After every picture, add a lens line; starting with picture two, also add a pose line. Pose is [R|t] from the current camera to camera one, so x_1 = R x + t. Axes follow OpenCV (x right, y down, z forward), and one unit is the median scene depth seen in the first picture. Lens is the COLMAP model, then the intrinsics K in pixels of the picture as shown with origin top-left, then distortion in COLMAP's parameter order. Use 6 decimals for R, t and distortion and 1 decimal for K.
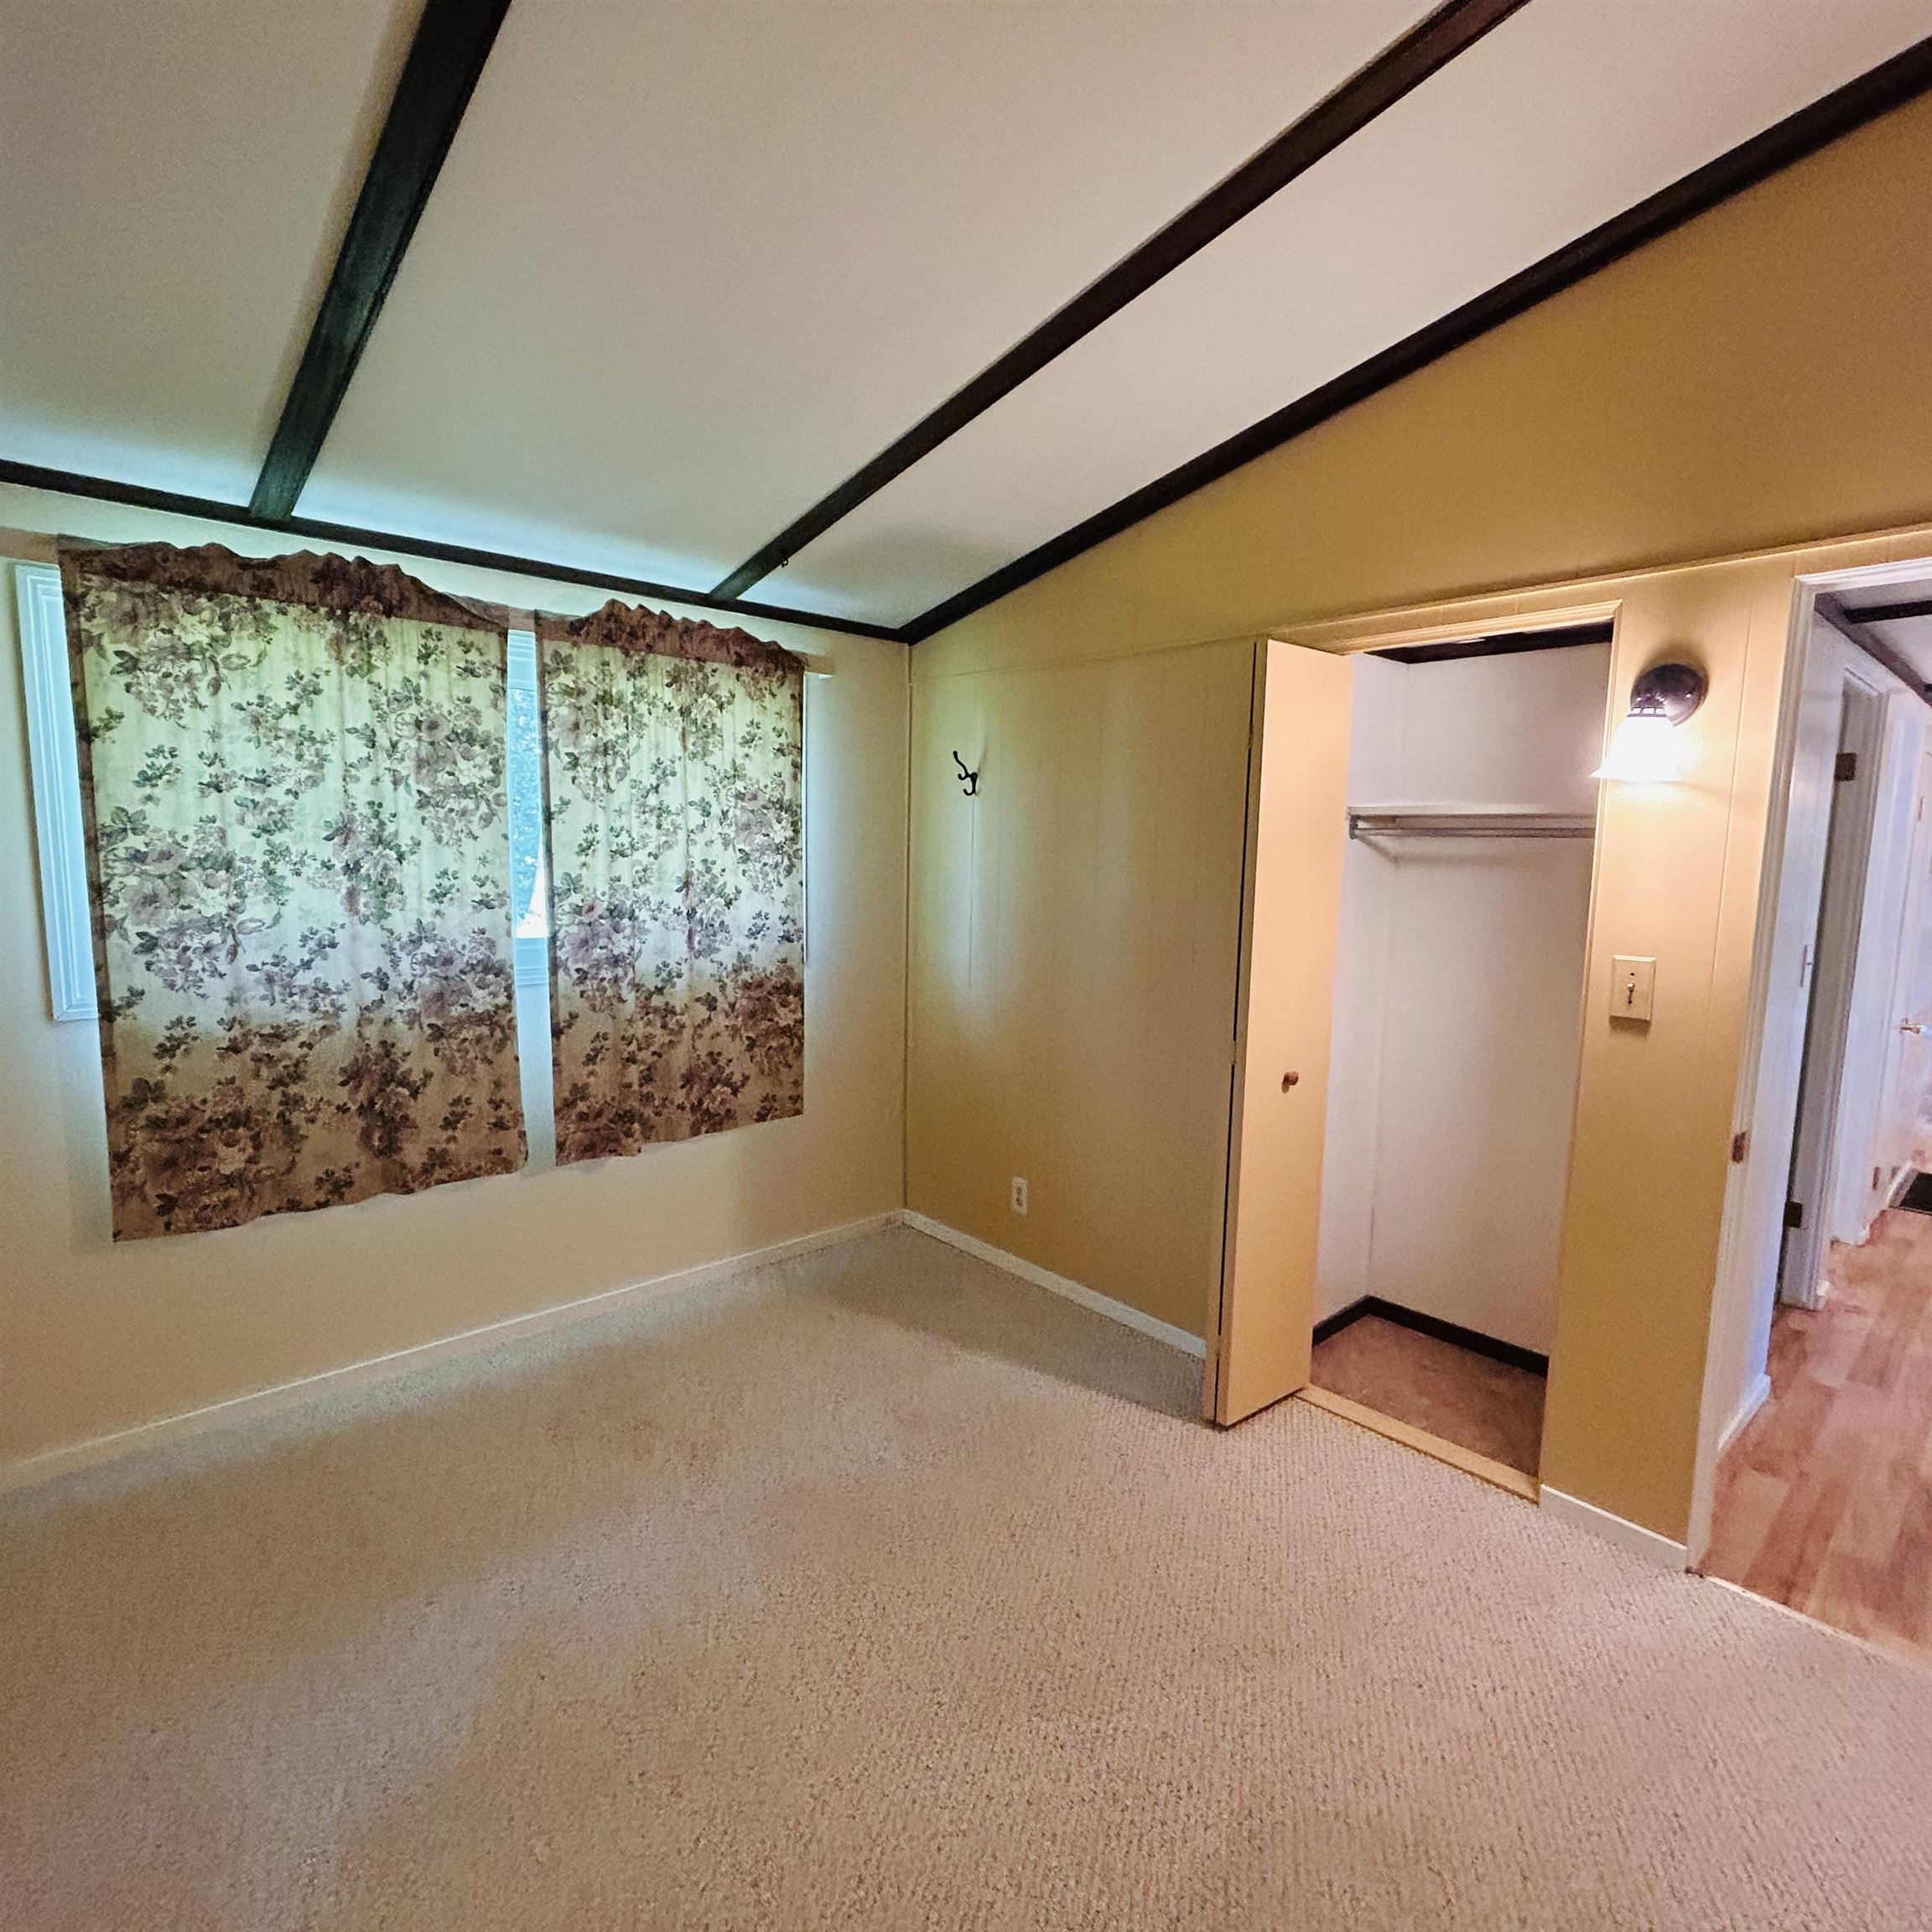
lens RADIAL K [[1046.9, 0, 966.0], [0, 1046.9, 966.0], [0, 0, 1]] dist [-0.002276, 0.010821]
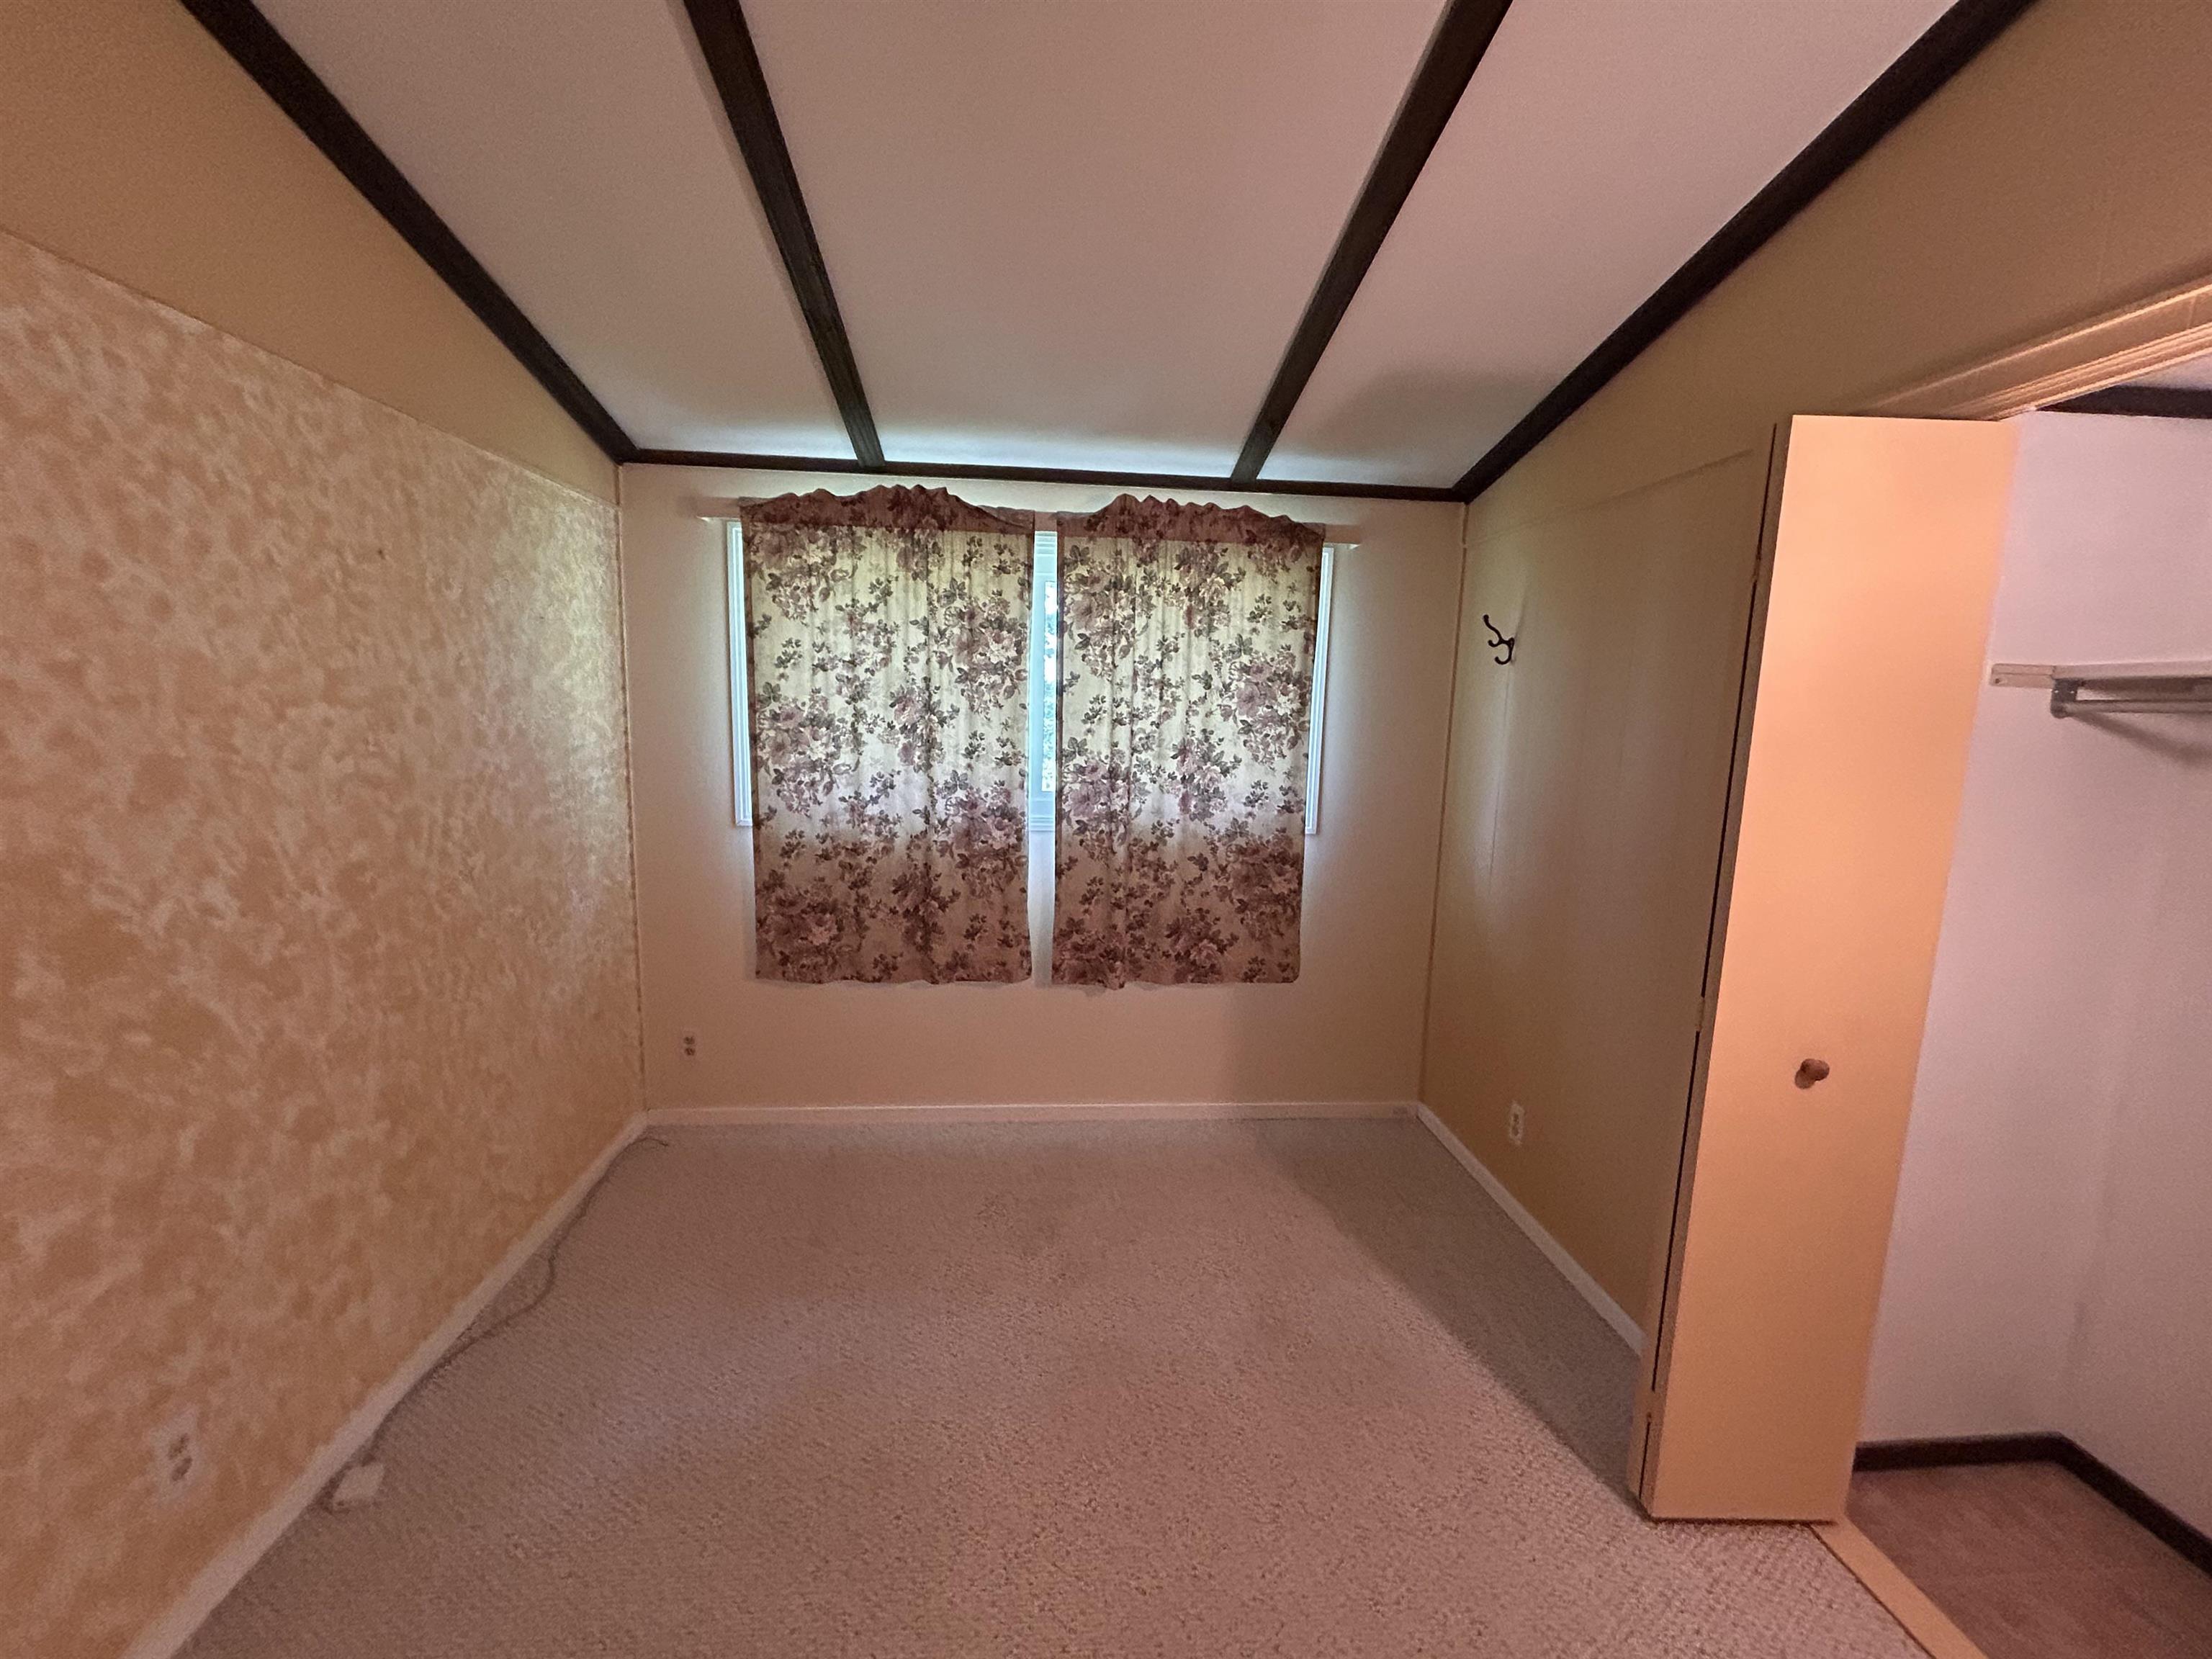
lens RADIAL K [[906.5, 0, 1103.8], [0, 906.5, 830.6], [0, 0, 1]] dist [0.032997, -0.015153]
pose [[0.790989, 0.089833, -0.605200, 0.280270], [-0.086872, 0.995631, 0.034247, -0.025006], [0.605632, 0.025486, 0.795337, 0.234129]]
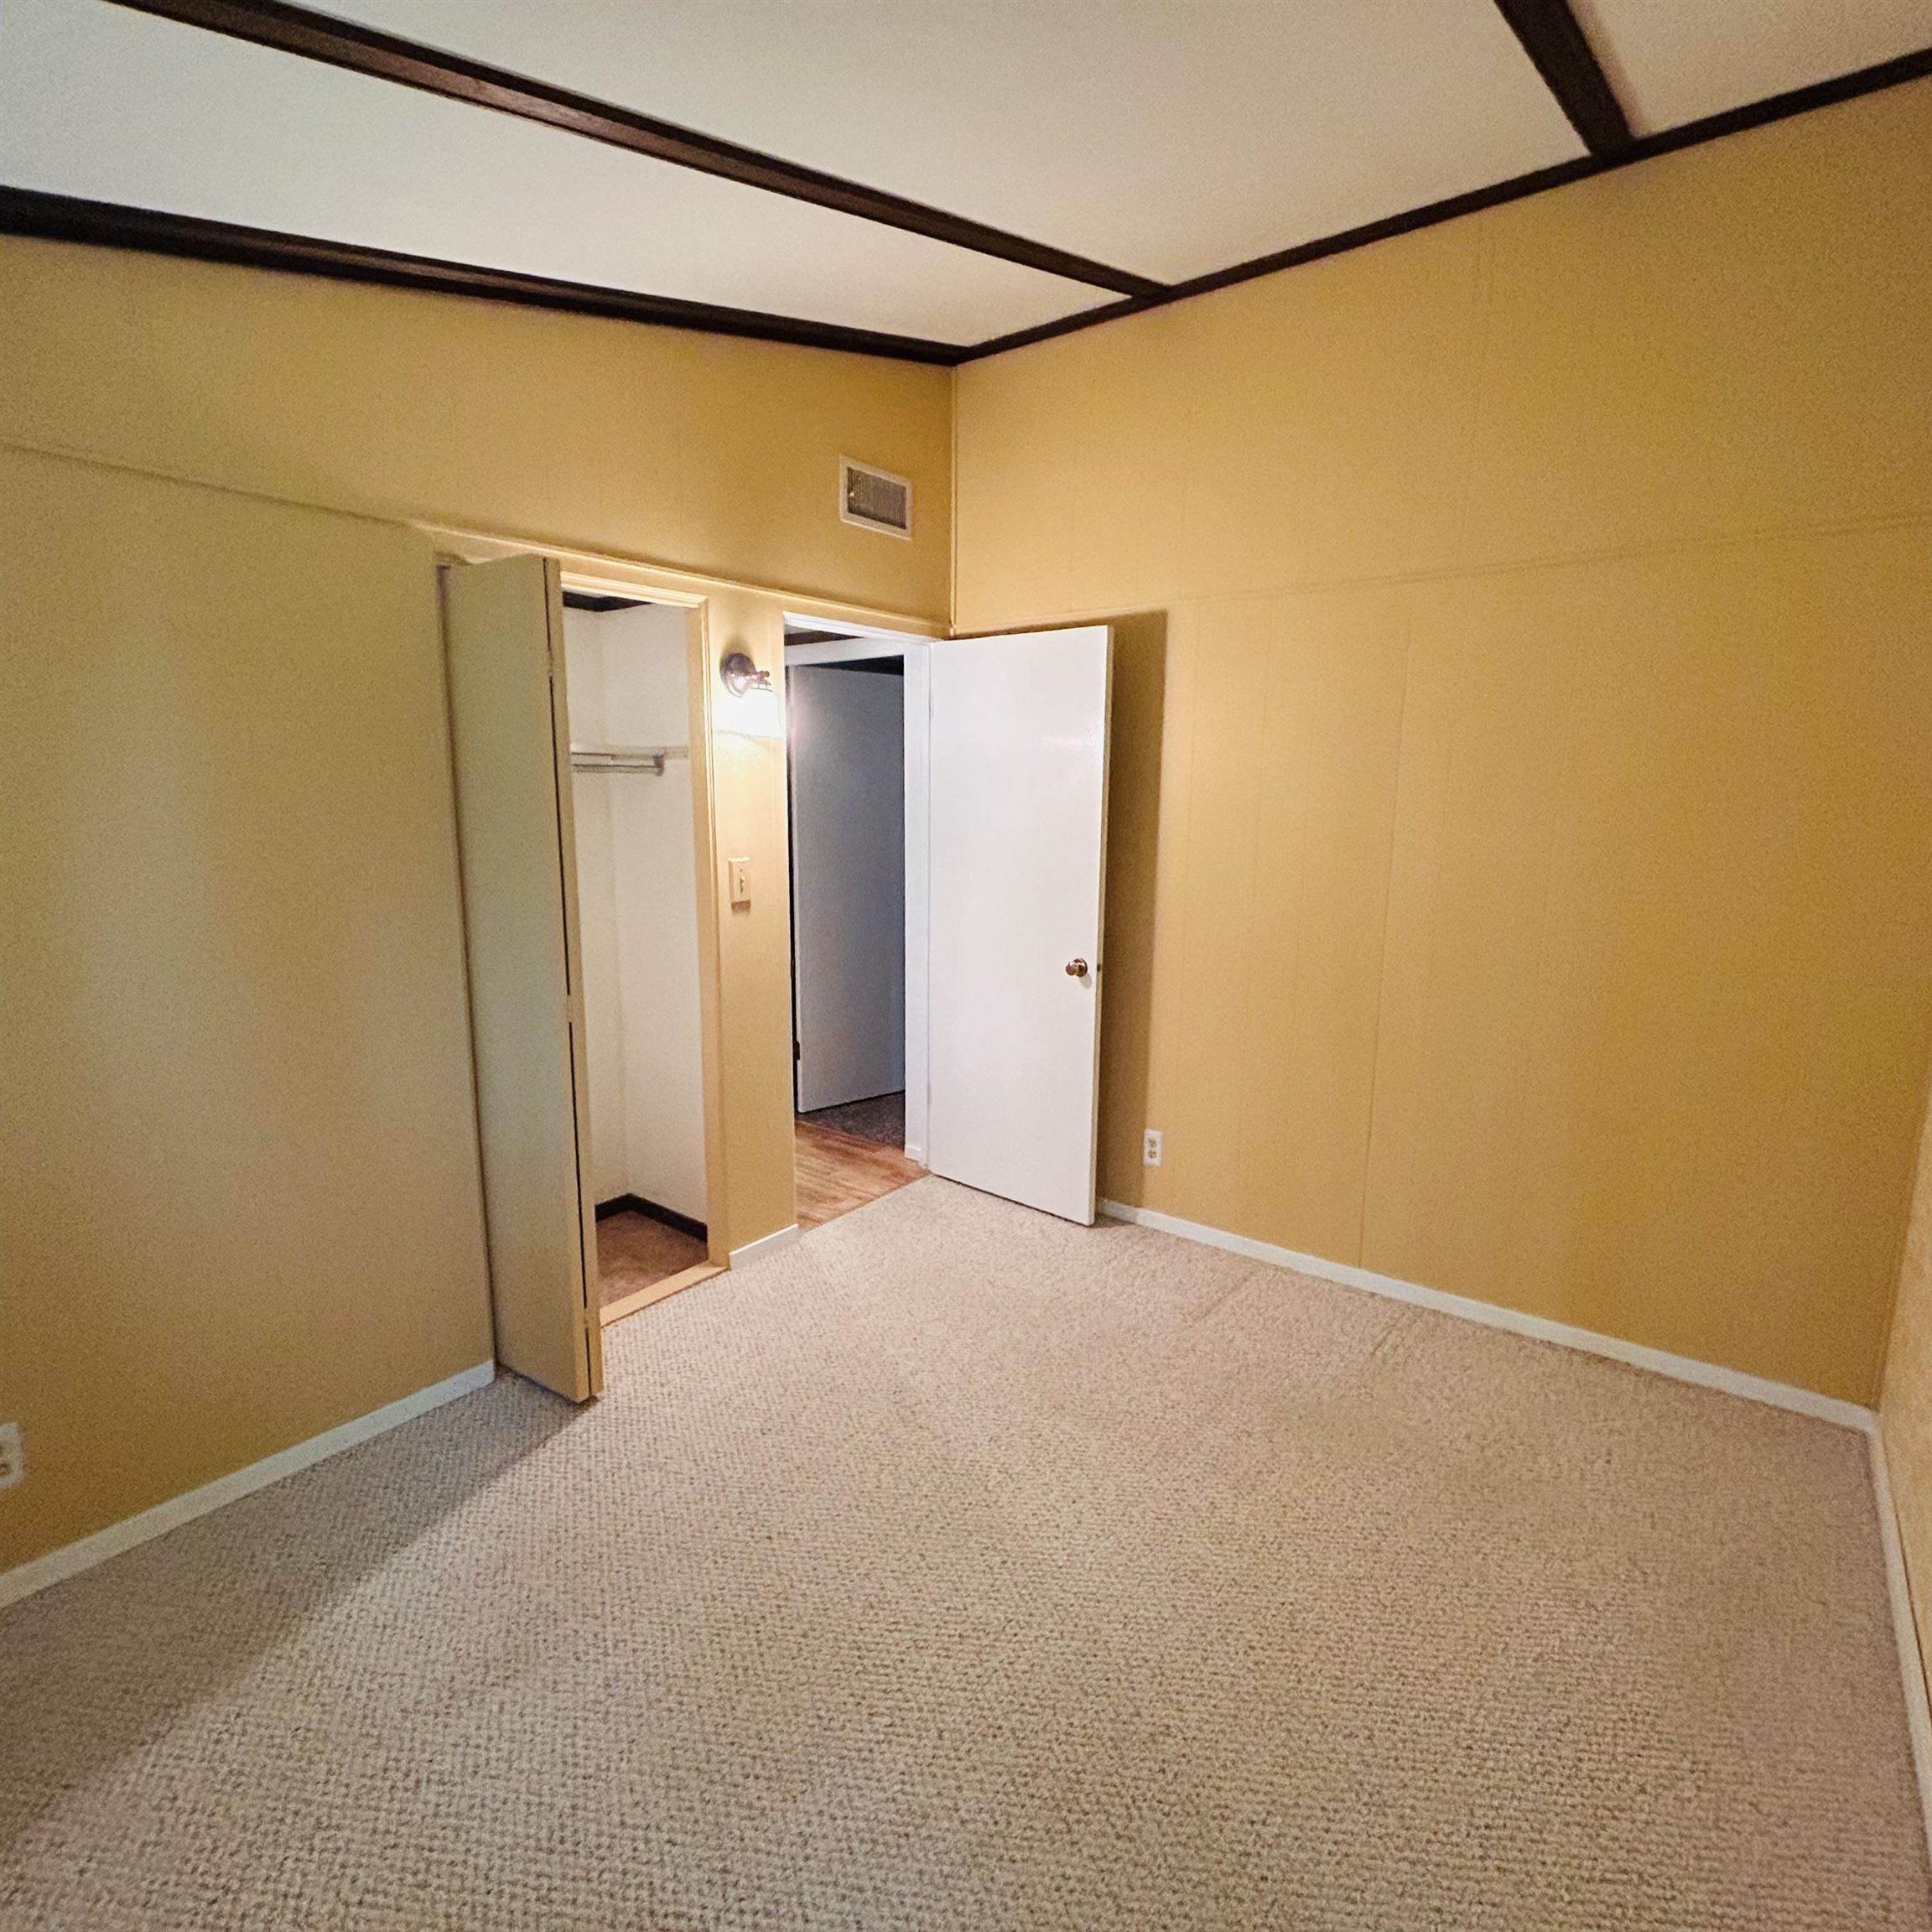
lens RADIAL K [[1046.9, 0, 966.0], [0, 1046.9, 966.0], [0, 0, 1]] dist [-0.002276, 0.010821]
pose [[-0.178072, -0.186438, 0.966194, -0.646636], [0.108674, 0.972155, 0.207617, -0.101137], [-0.977998, 0.141970, -0.152852, 0.737811]]
